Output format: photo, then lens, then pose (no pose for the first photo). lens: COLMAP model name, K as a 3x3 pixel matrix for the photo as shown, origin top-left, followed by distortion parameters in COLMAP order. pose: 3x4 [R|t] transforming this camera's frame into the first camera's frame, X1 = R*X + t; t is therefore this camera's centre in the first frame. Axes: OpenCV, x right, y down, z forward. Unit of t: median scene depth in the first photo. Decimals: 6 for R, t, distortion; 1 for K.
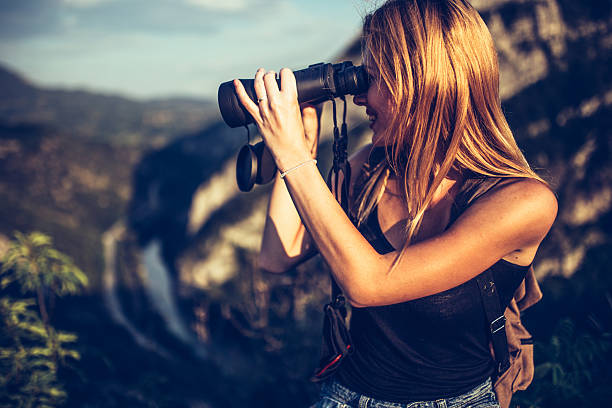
lens RADIAL K [[537.8, 0, 306.0], [0, 537.8, 204.0], [0, 0, 1]] dist [-0.005018, 0.009062]
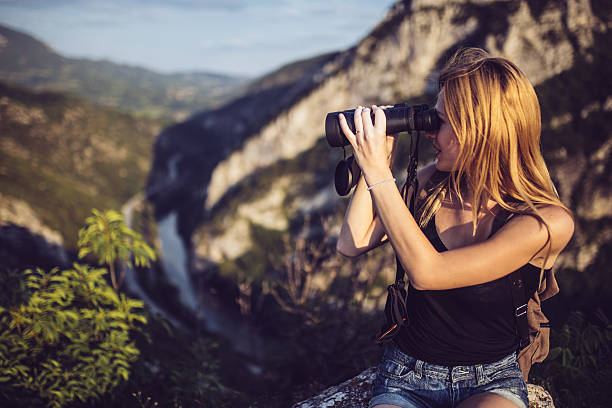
lens RADIAL K [[542.6, 0, 313.5], [0, 542.6, 200.3], [0, 0, 1]] dist [-0.082701, 0.170111]
pose [[0.998663, 0.049684, -0.014288, -0.068974], [-0.049234, 0.998328, 0.030301, -0.025824], [0.015769, -0.029557, 0.999439, -0.139608]]
